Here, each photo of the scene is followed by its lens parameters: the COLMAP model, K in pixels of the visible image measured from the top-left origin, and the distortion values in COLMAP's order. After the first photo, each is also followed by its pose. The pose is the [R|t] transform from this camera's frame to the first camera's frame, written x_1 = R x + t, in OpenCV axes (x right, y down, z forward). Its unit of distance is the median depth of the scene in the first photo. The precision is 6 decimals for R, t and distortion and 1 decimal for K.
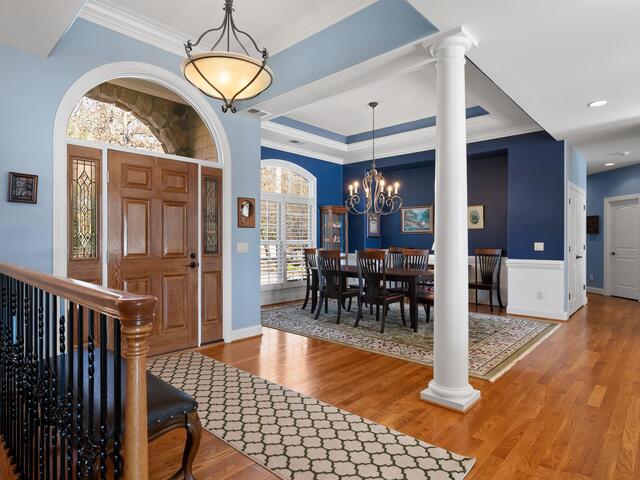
lens RADIAL K [[366.1, 0, 320.5], [0, 366.1, 238.6], [0, 0, 1]] dist [-0.005690, 0.000377]
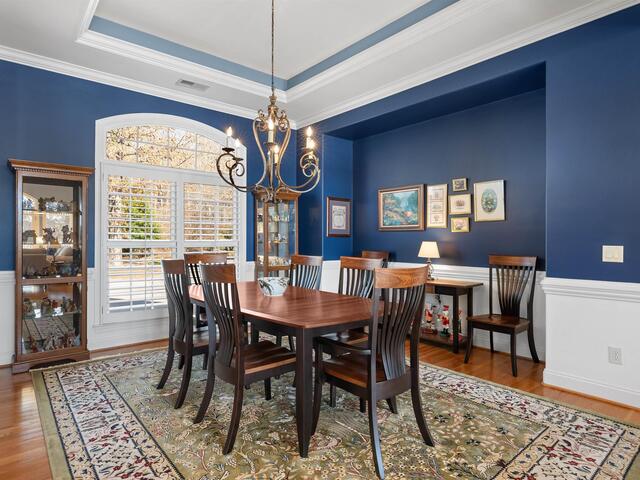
lens RADIAL K [[366.1, 0, 324.3], [0, 366.1, 238.4], [0, 0, 1]] dist [-0.005690, 0.000377]
pose [[0.995049, -0.002740, -0.099347, 0.222640], [0.002868, 0.999995, 0.001149, -0.000161], [0.099343, -0.001428, 0.995052, 0.402763]]
